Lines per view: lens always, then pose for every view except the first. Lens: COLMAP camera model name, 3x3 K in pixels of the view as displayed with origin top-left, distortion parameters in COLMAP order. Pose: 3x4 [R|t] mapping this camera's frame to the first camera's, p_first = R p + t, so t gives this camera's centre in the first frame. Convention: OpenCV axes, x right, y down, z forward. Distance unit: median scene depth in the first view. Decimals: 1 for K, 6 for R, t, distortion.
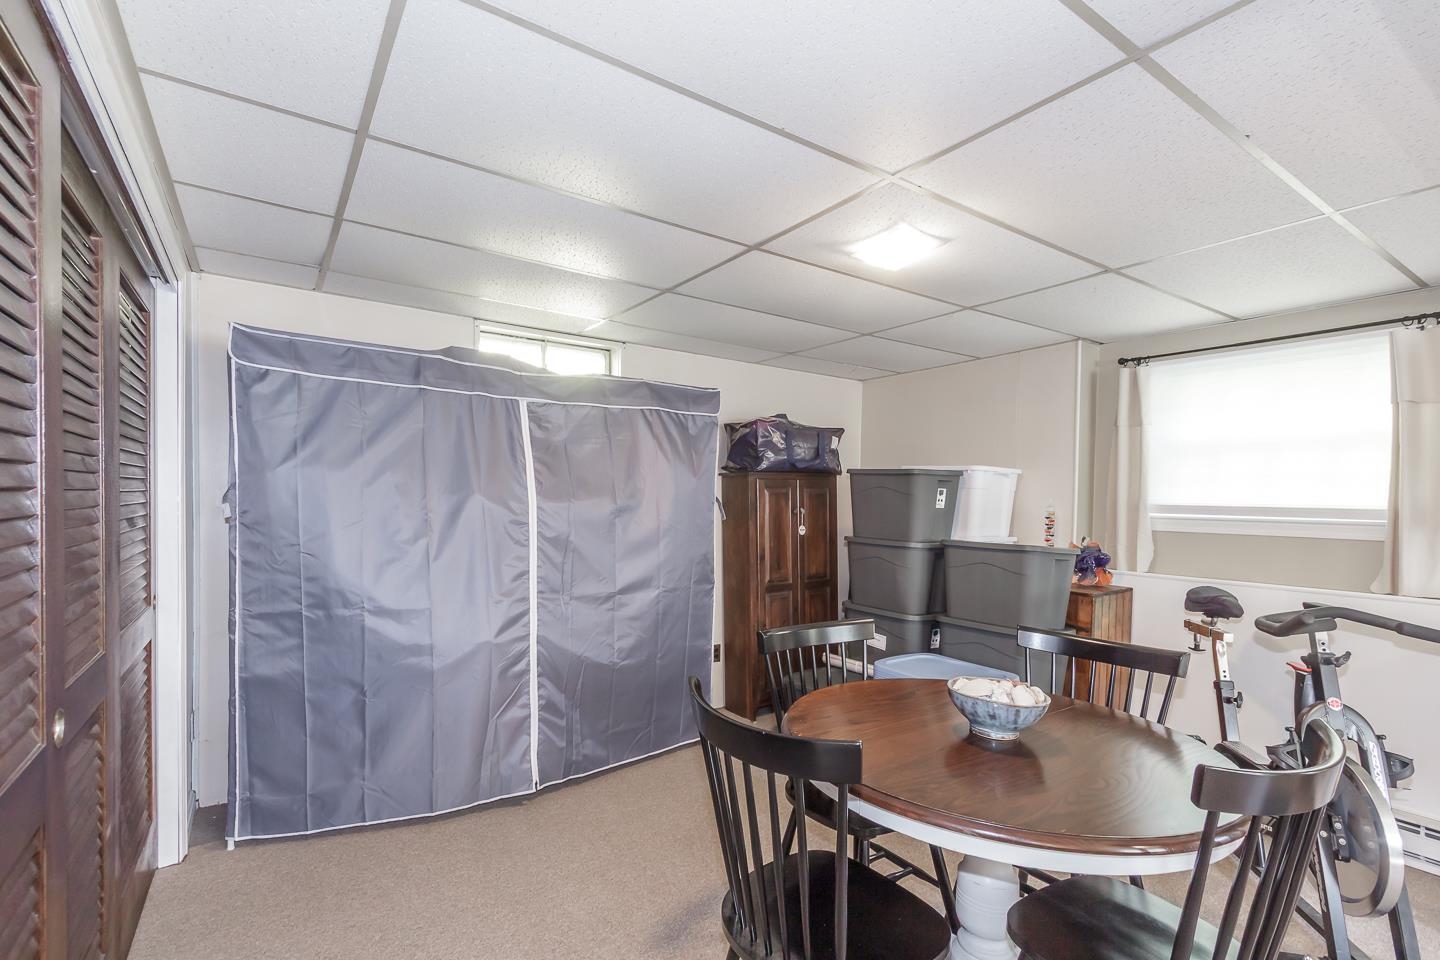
lens RADIAL K [[677.1, 0, 718.5], [0, 677.1, 498.3], [0, 0, 1]] dist [-0.003080, -0.000484]
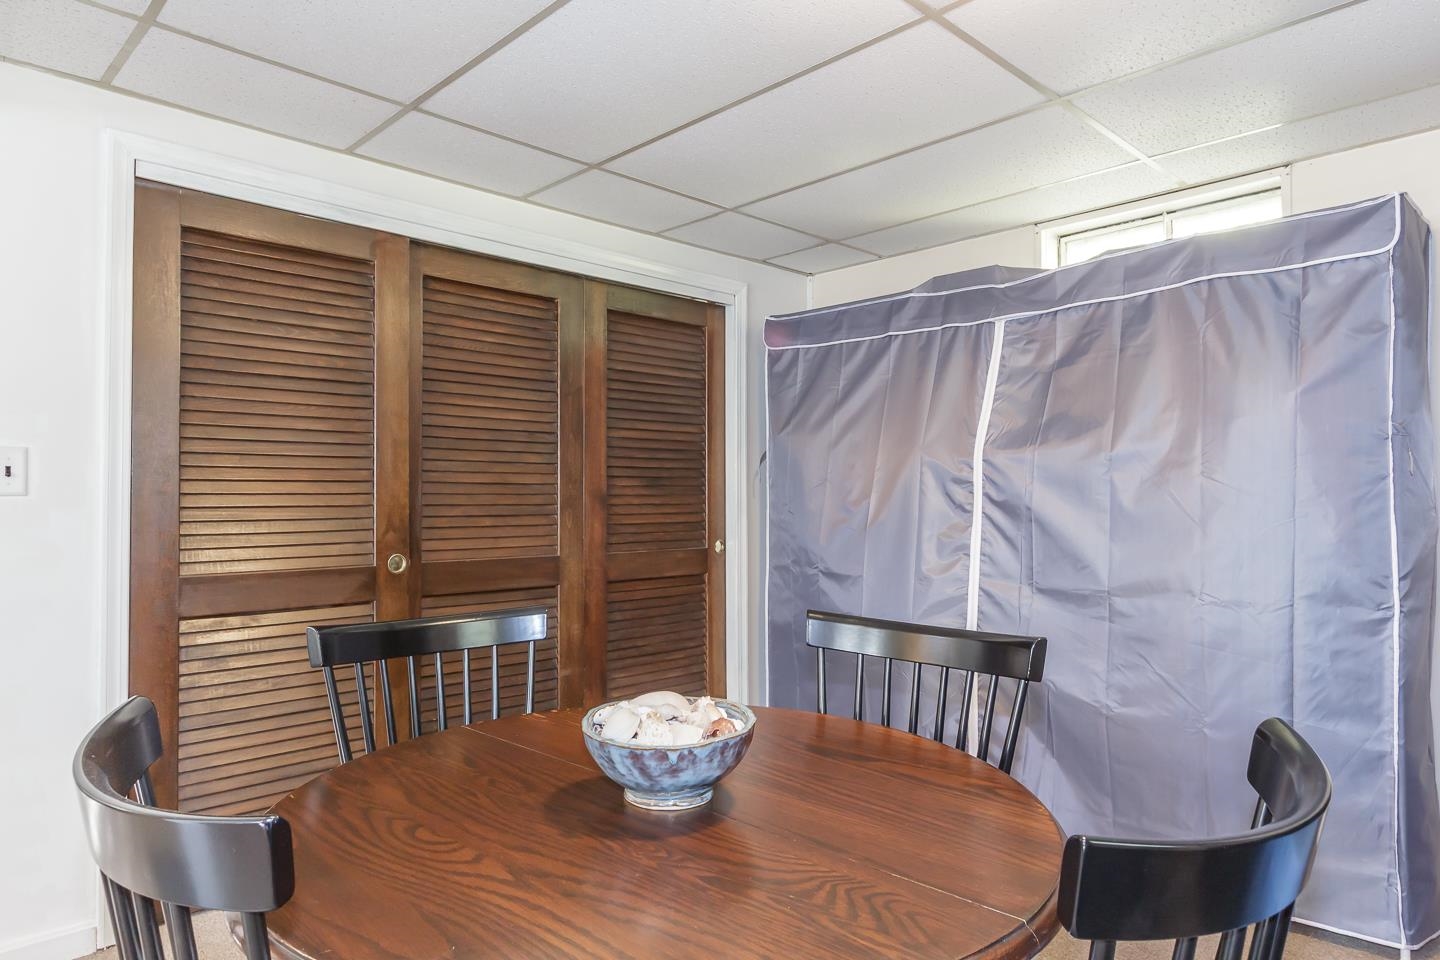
lens RADIAL K [[852.6, 0, 722.3], [0, 852.6, 493.7], [0, 0, 1]] dist [-0.001117, -0.000375]
pose [[0.182094, -0.023426, -0.983002, 0.665576], [0.008102, 0.999718, -0.022324, 0.075523], [0.983248, -0.003899, 0.182232, 0.605539]]
